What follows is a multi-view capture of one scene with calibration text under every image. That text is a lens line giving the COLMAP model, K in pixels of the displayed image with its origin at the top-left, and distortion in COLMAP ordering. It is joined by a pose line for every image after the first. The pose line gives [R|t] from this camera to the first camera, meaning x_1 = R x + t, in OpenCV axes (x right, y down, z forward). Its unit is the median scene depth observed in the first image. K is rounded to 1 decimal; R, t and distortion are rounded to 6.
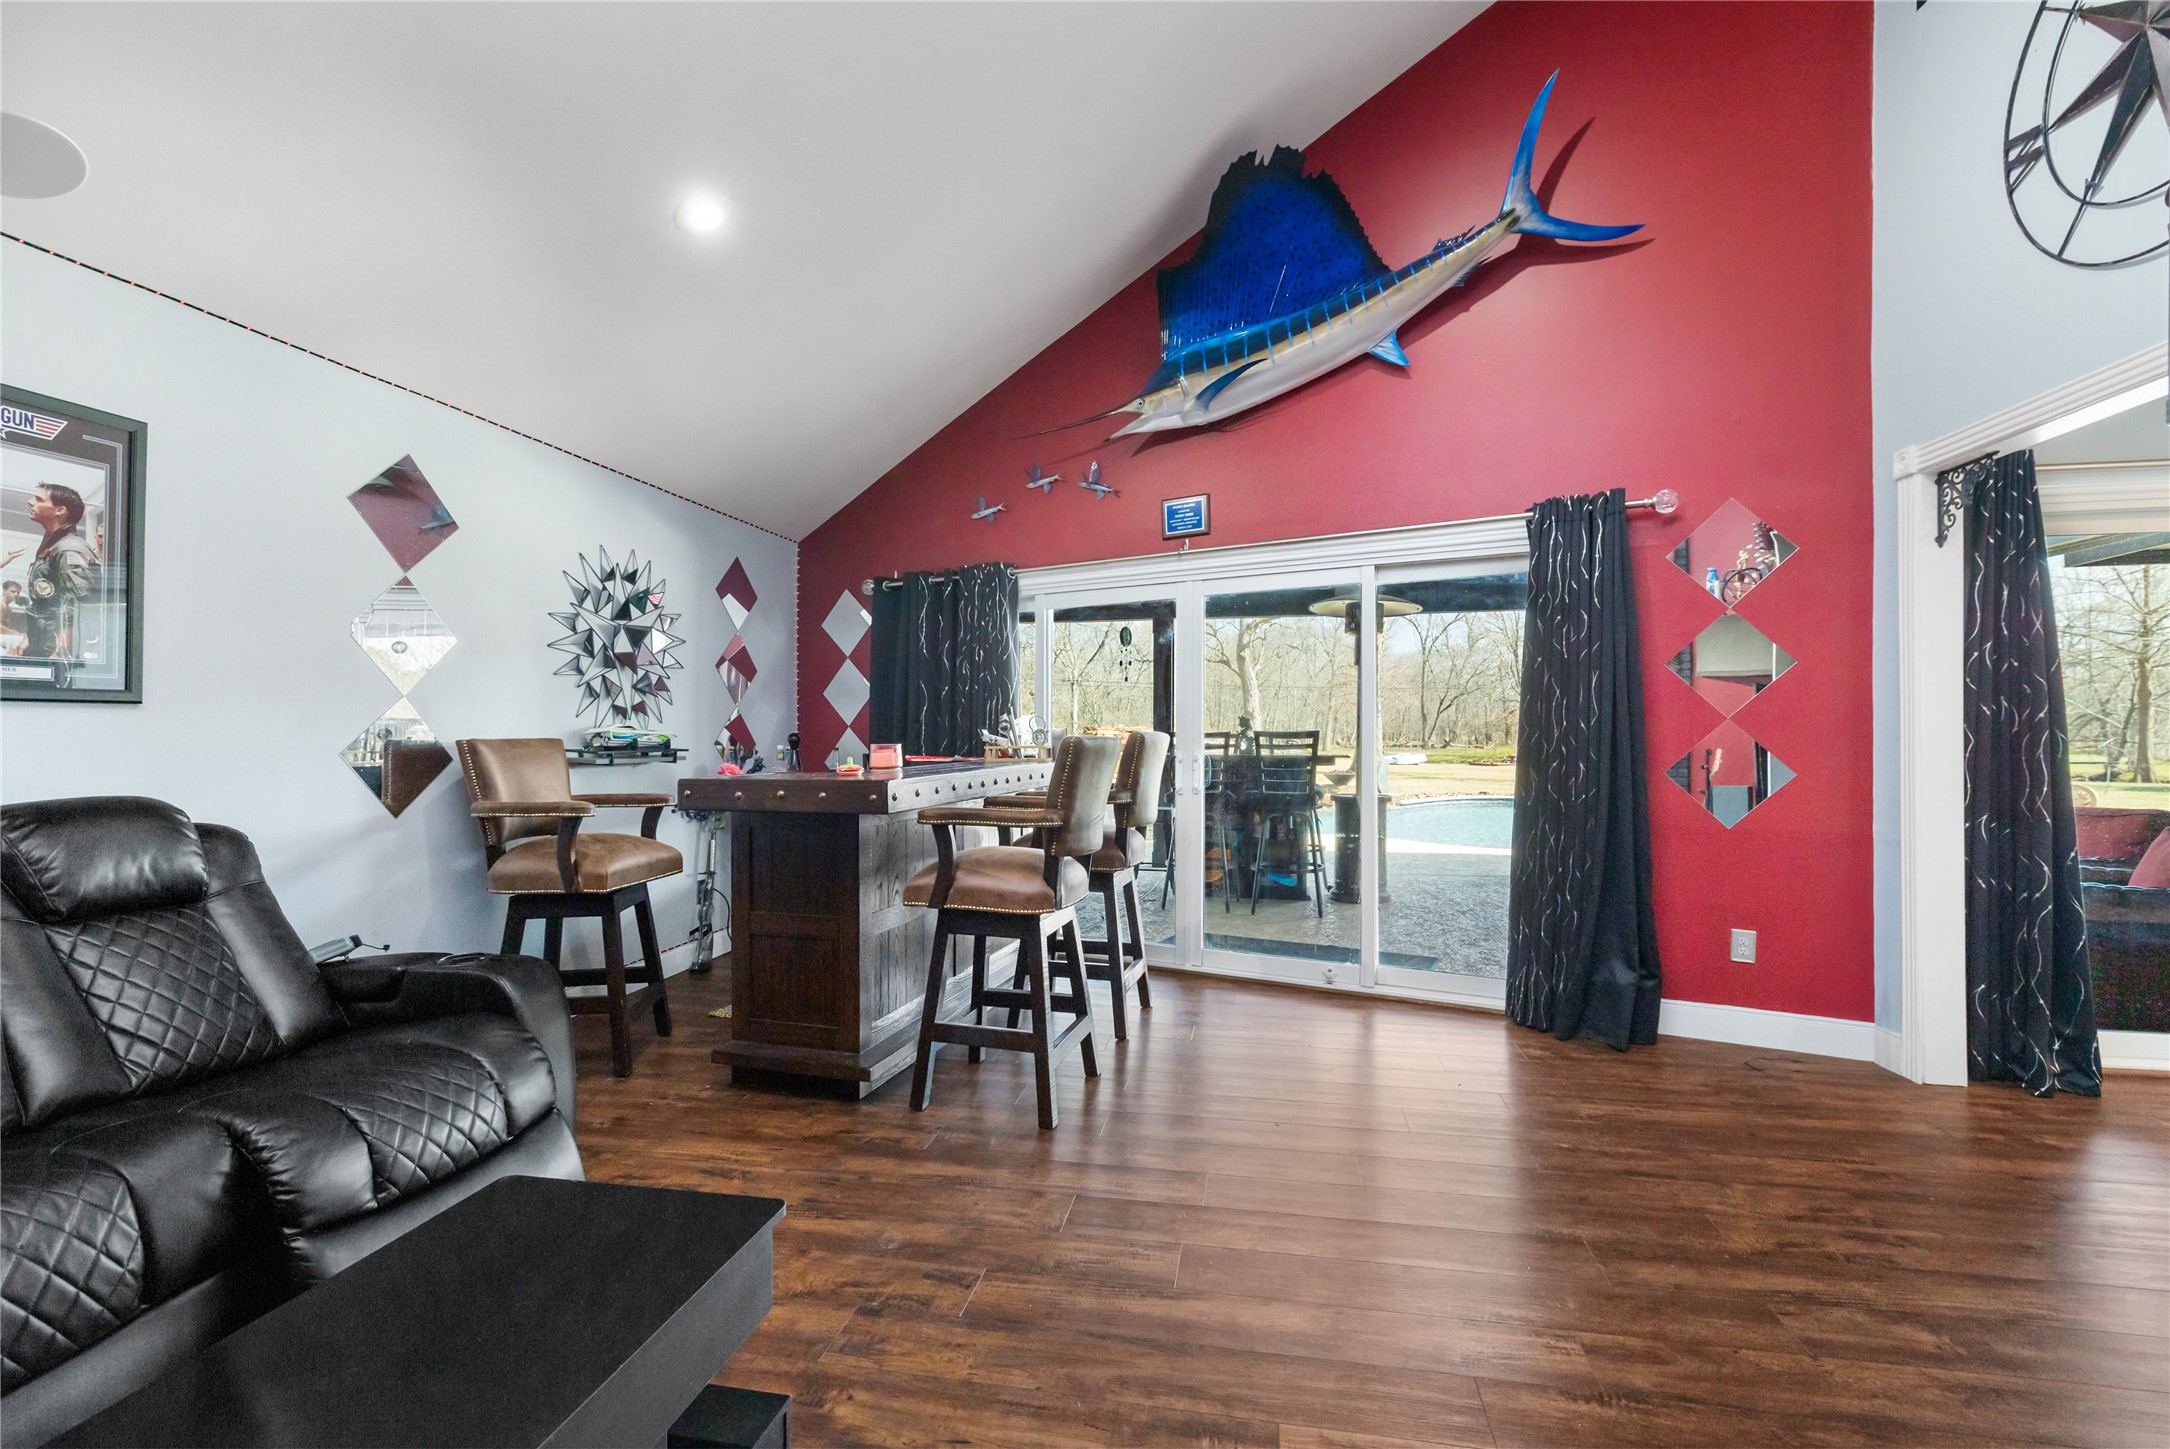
lens RADIAL K [[920.5, 0, 1099.5], [0, 920.5, 728.9], [0, 0, 1]] dist [0.000530, 0.000200]
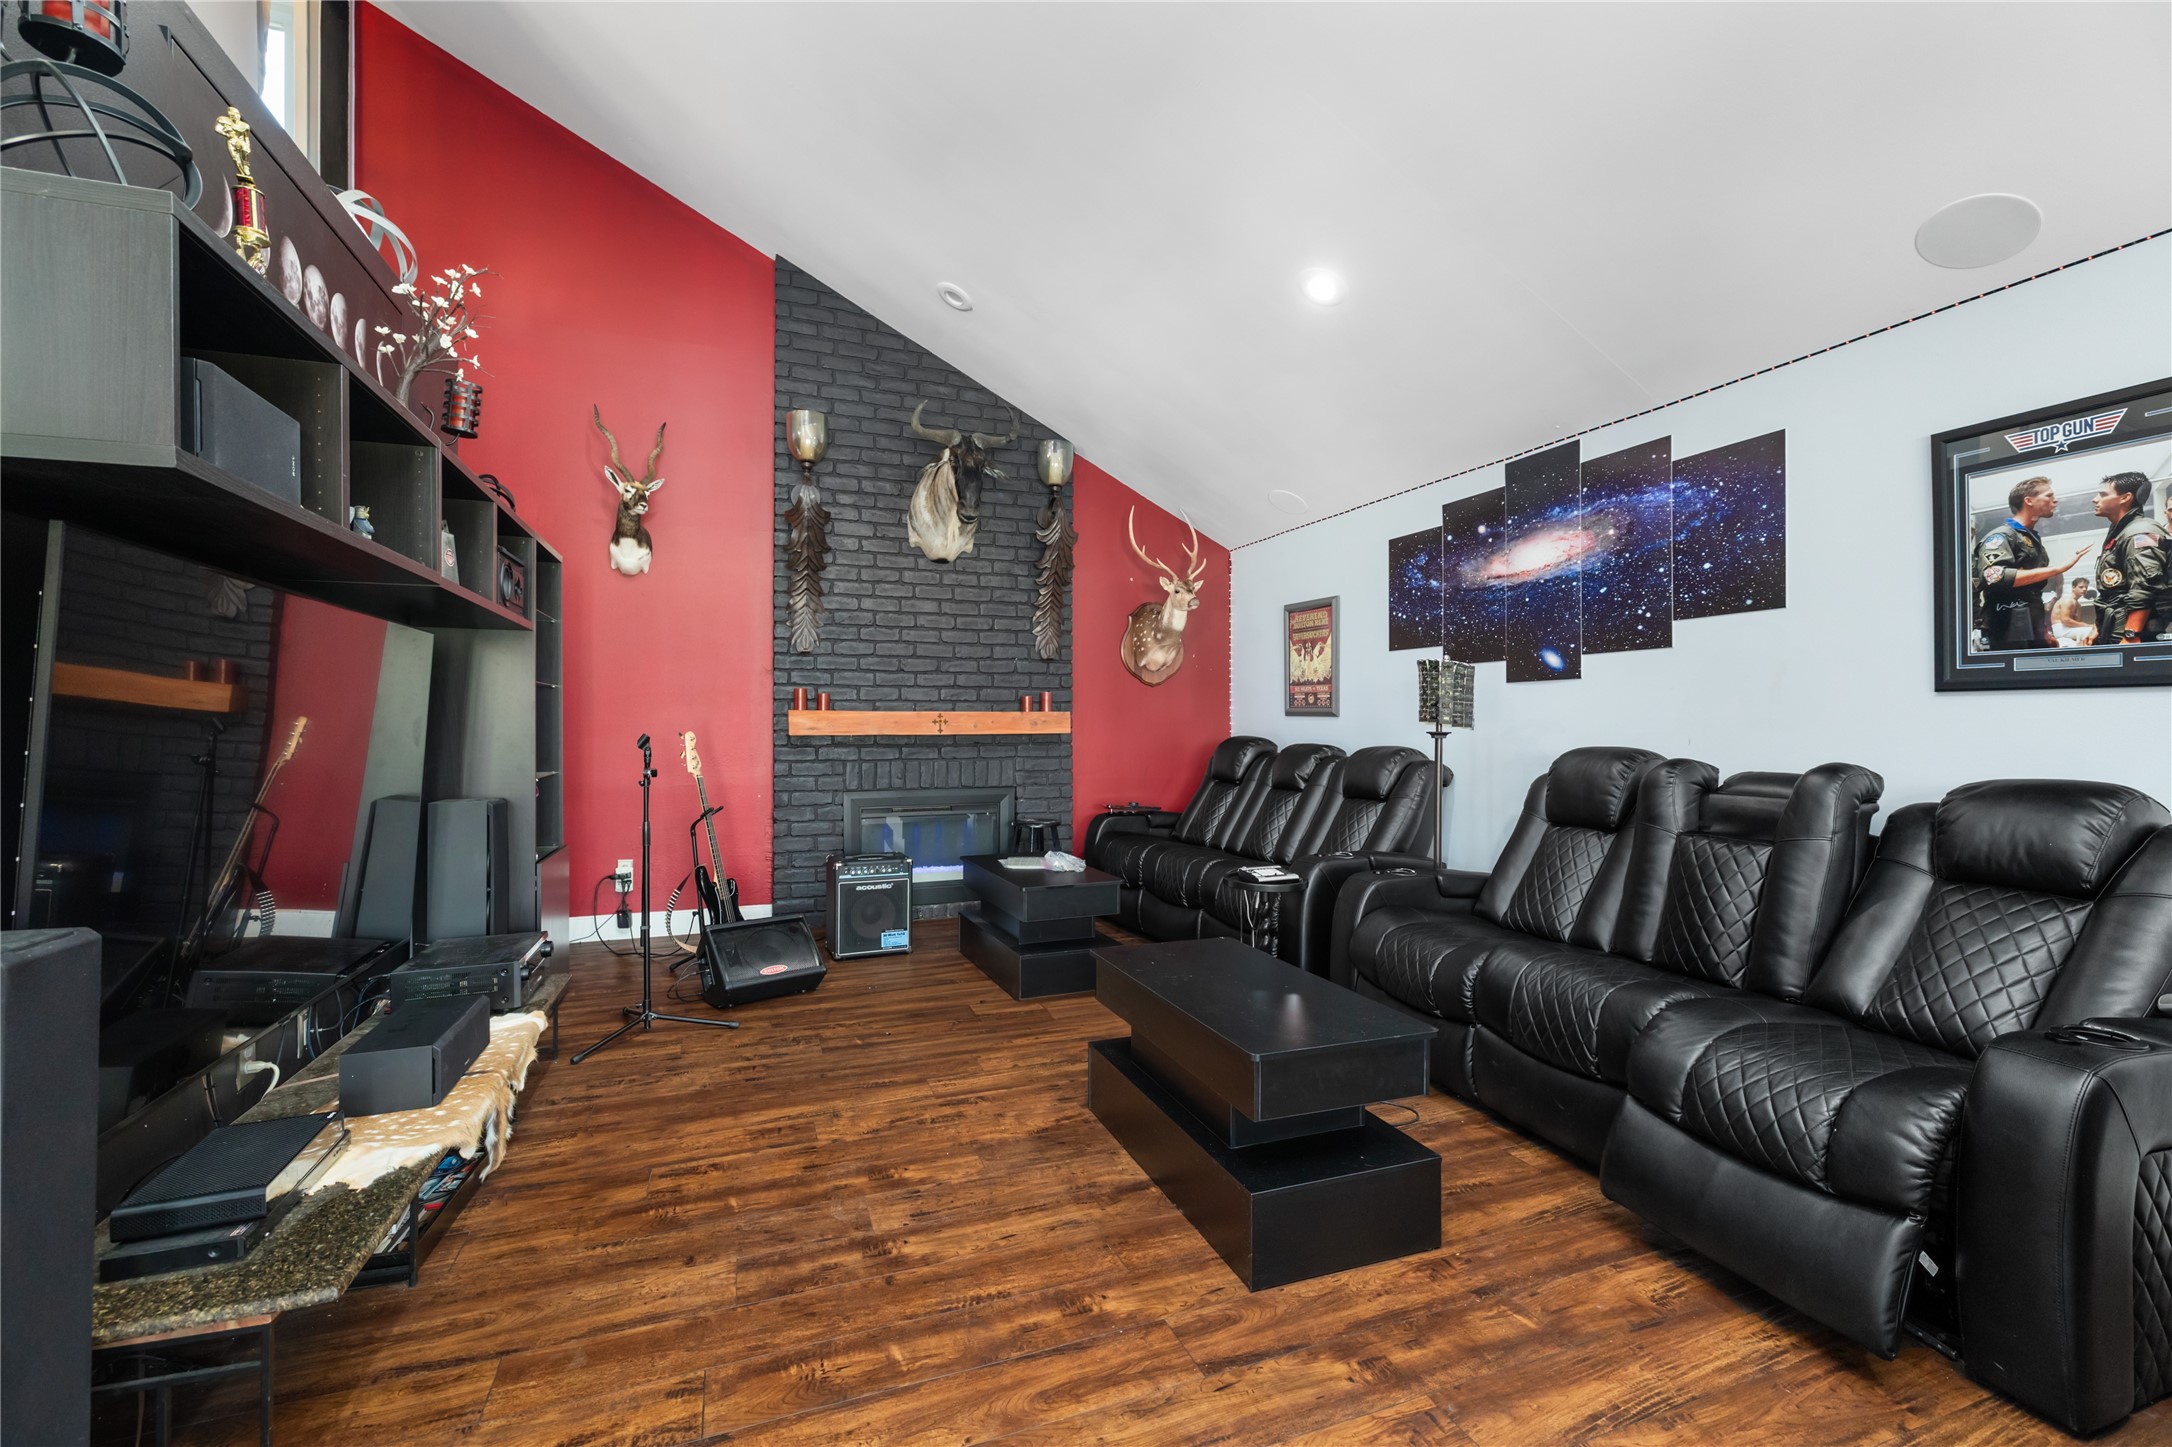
lens RADIAL K [[921.3, 0, 1094.9], [0, 921.3, 719.6], [0, 0, 1]] dist [0.000530, 0.000200]
pose [[-0.841090, -0.006574, -0.540856, 0.374320], [-0.003640, 0.999972, -0.006495, 0.017426], [0.540883, -0.003495, -0.841090, 1.255152]]
